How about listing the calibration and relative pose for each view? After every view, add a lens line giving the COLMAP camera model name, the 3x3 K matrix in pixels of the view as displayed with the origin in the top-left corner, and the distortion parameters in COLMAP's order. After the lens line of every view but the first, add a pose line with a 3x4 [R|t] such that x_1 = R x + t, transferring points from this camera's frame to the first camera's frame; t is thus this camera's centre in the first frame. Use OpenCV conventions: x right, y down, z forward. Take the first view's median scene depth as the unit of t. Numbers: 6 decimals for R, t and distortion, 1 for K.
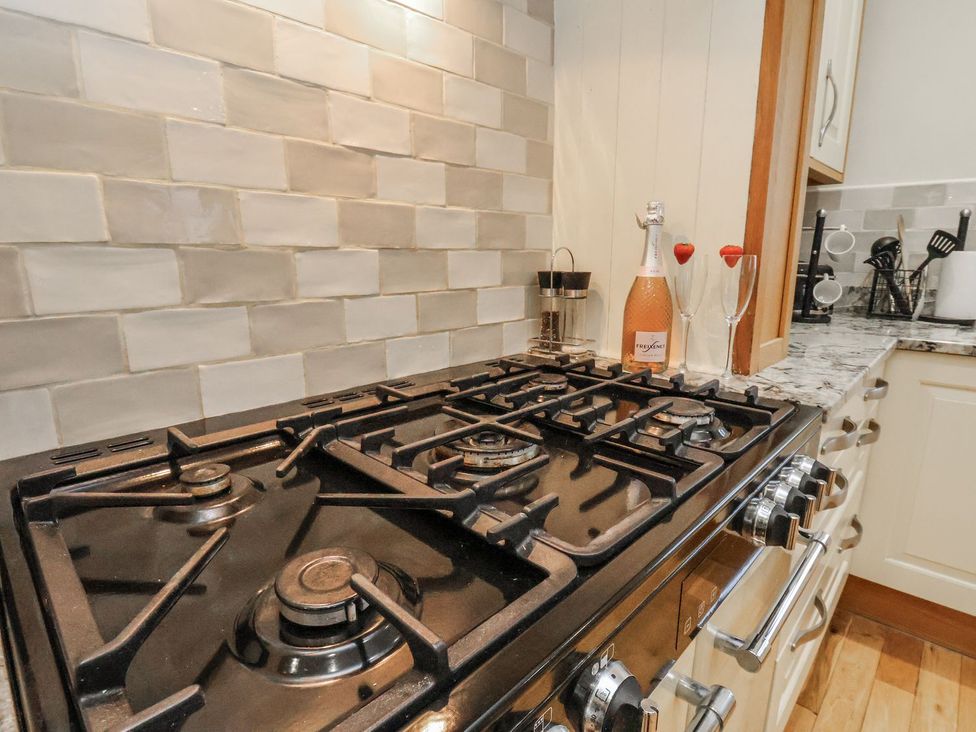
lens RADIAL K [[509.0, 0, 488.0], [0, 509.0, 366.0], [0, 0, 1]] dist [-0.000108, -0.000386]
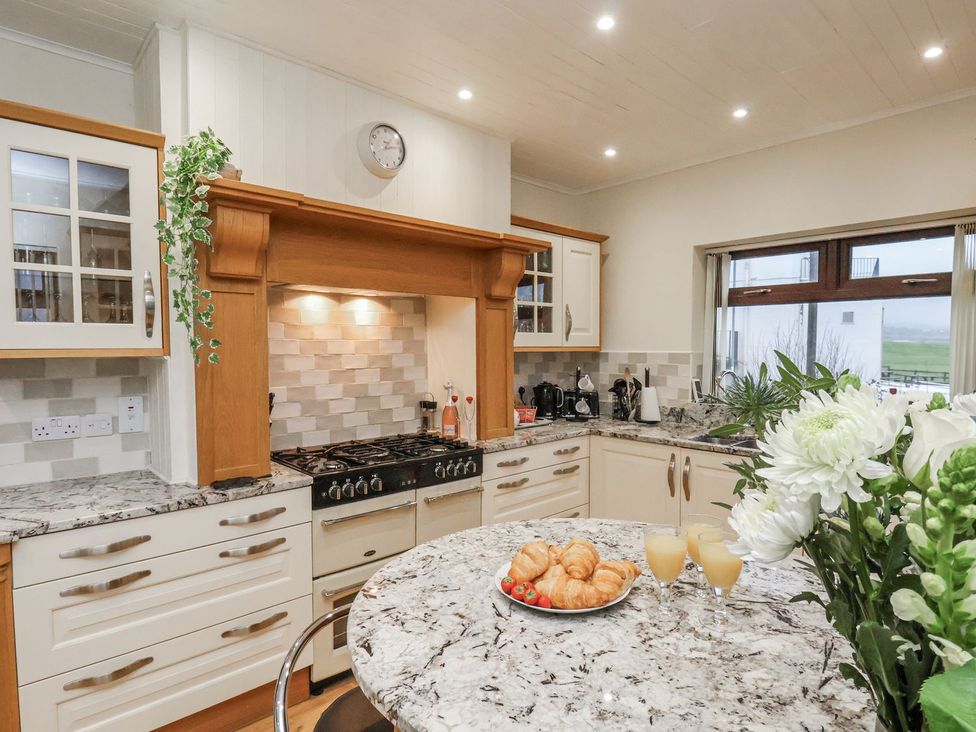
lens RADIAL K [[553.1, 0, 488.0], [0, 553.1, 366.0], [0, 0, 1]] dist [0.004304, 0.000415]
pose [[0.998013, 0.004987, -0.062808, 0.735199], [-0.015594, 0.985397, -0.169556, 0.130662], [0.061045, 0.170199, 0.983517, -2.112610]]
